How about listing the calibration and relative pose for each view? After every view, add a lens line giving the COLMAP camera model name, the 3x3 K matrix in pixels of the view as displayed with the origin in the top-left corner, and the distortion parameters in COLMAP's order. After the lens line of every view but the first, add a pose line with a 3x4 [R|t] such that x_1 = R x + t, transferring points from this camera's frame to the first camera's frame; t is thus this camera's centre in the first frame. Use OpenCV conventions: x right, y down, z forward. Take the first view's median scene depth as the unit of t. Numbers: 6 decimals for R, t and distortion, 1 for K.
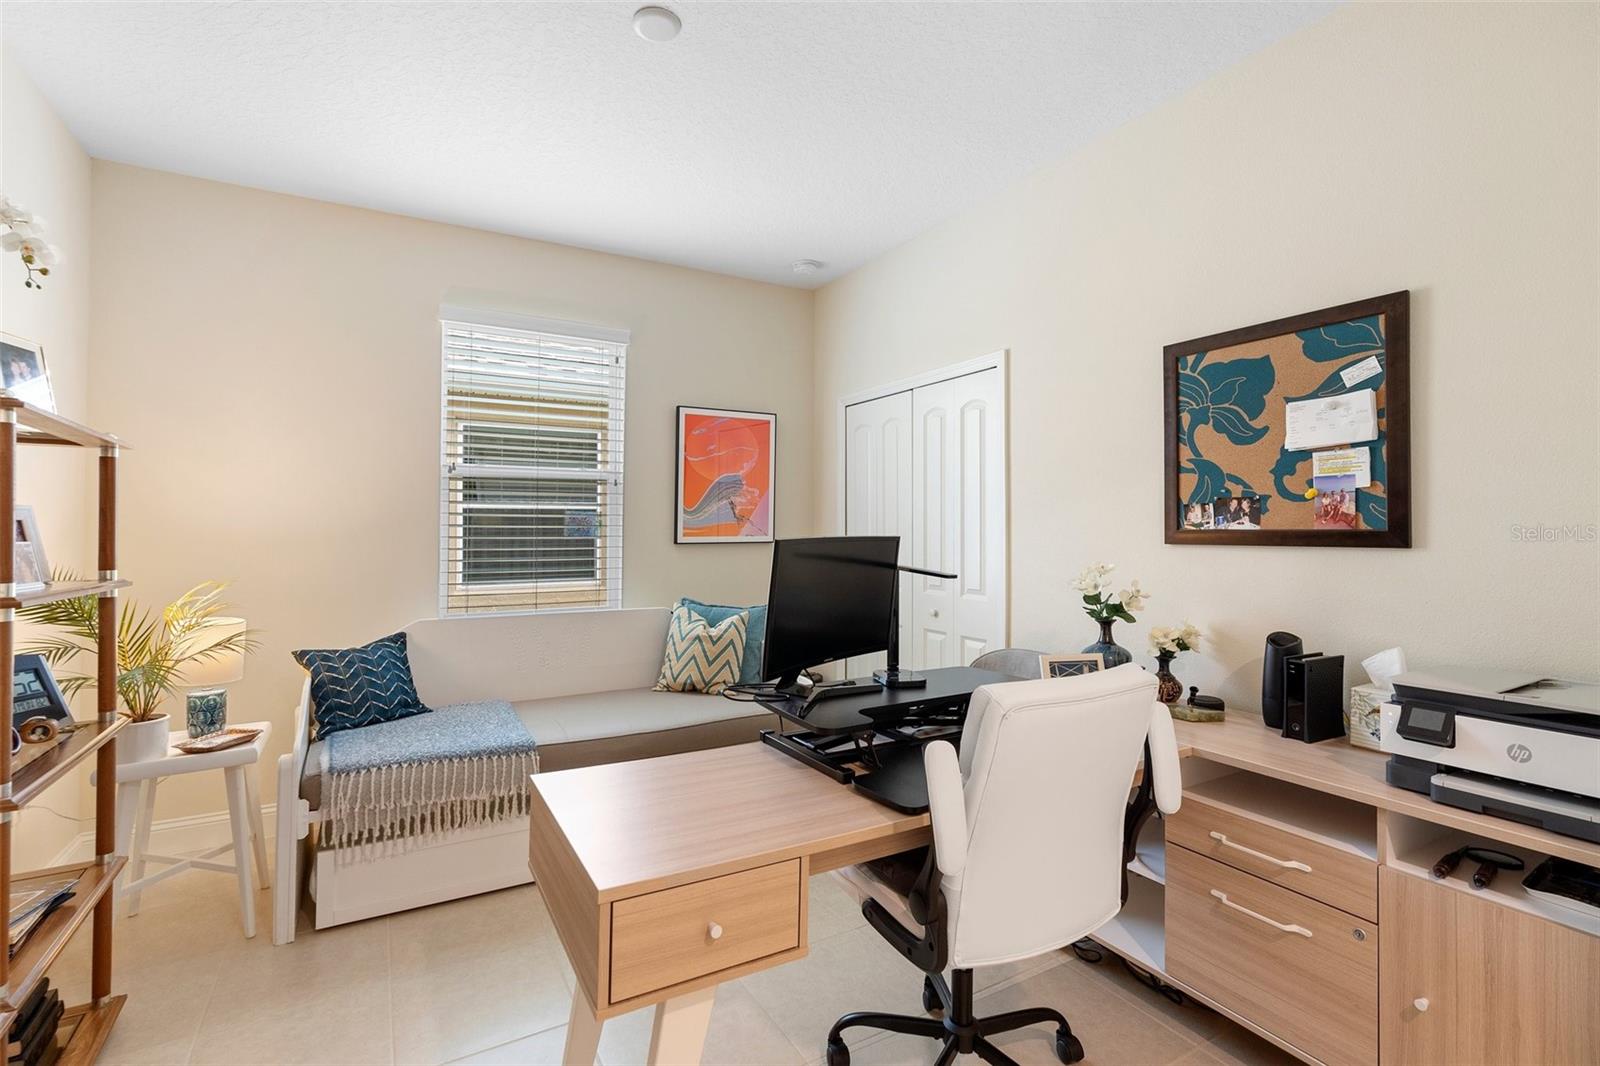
lens RADIAL K [[726.5, 0, 803.9], [0, 726.5, 514.8], [0, 0, 1]] dist [-0.010157, 0.003324]
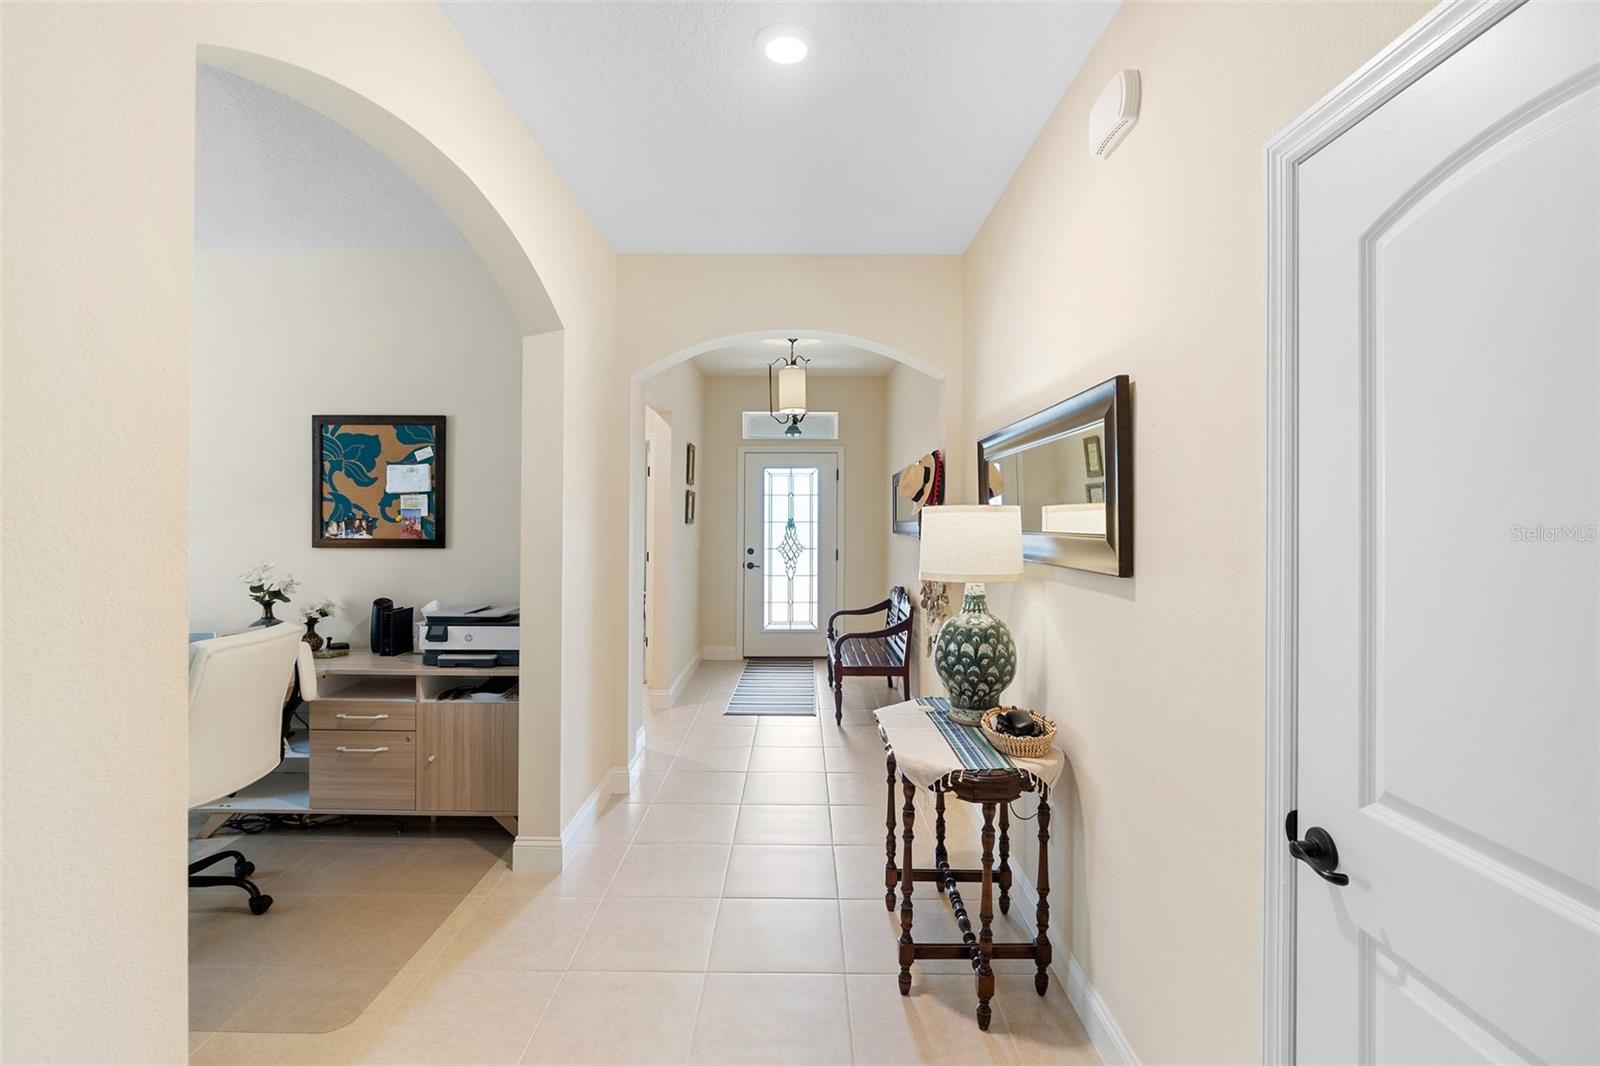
lens RADIAL K [[726.5, 0, 776.6], [0, 726.5, 522.5], [0, 0, 1]] dist [-0.010157, 0.003324]
pose [[0.524930, -0.007695, 0.851110, -0.305710], [-0.021050, 0.999536, 0.022020, -0.073741], [-0.850885, -0.029475, 0.524525, -0.677614]]
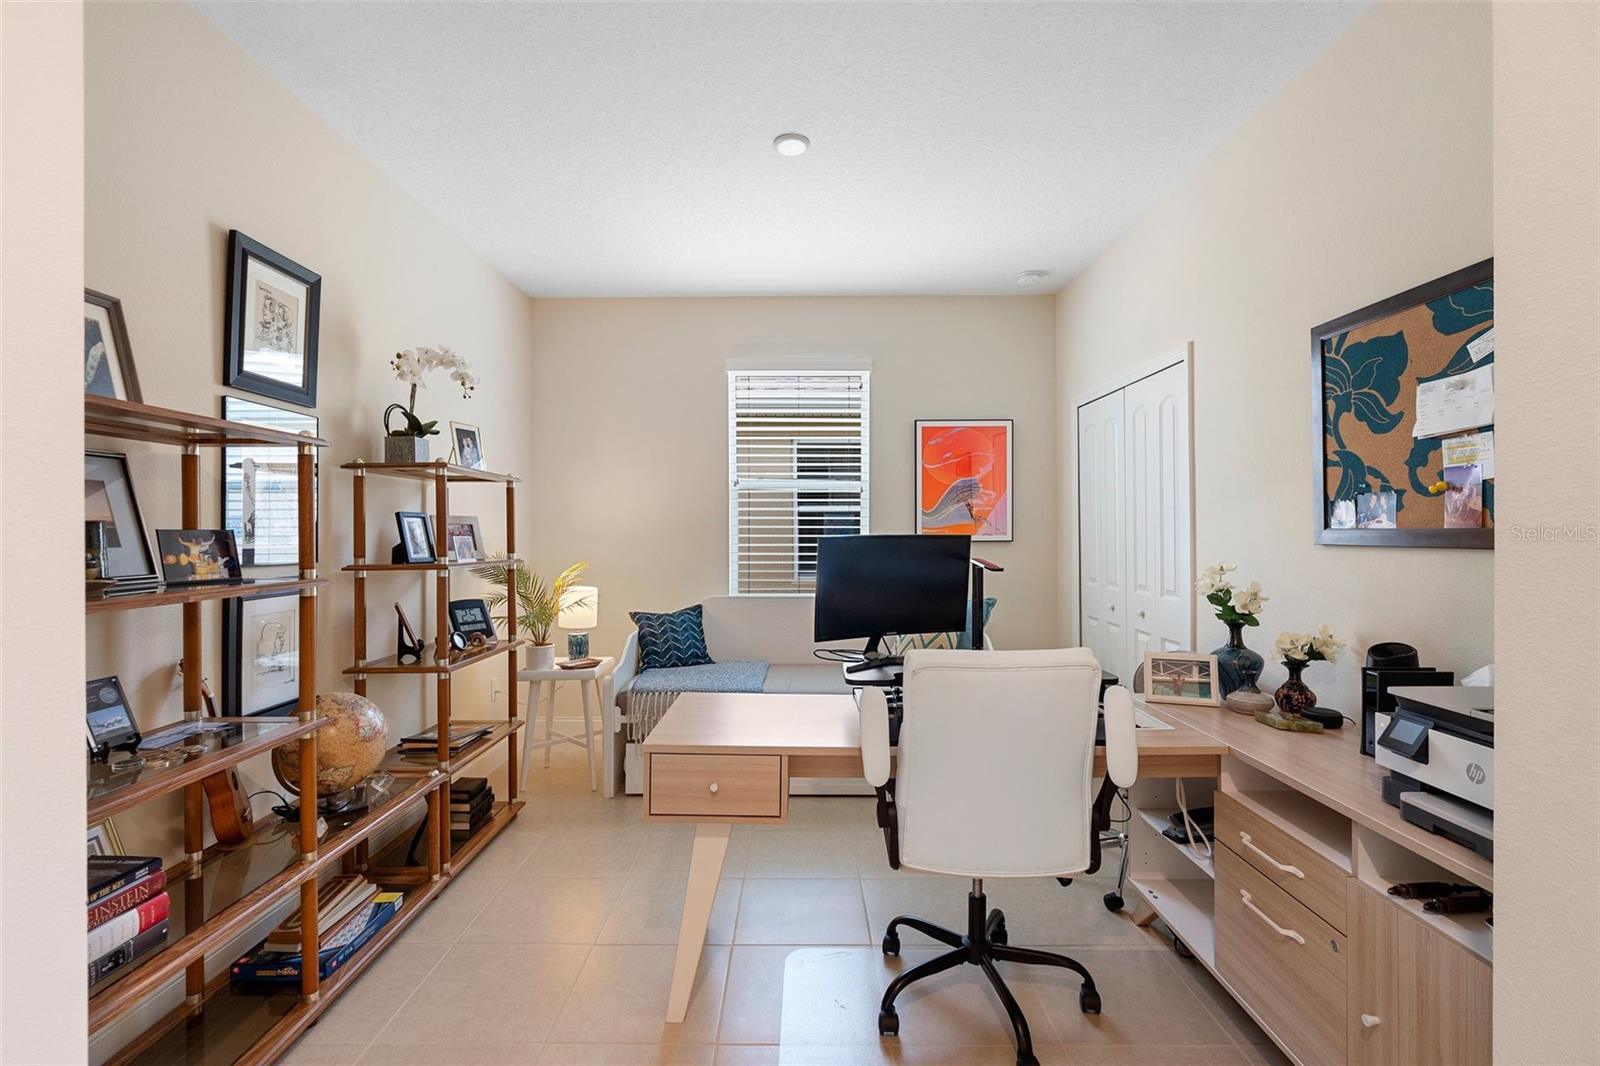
lens RADIAL K [[726.5, 0, 802.7], [0, 726.5, 526.3], [0, 0, 1]] dist [-0.010157, 0.003324]
pose [[0.865549, -0.003232, -0.500813, 0.449924], [0.011330, 0.999850, 0.013128, -0.002285], [0.500695, -0.017037, 0.865456, -0.132444]]
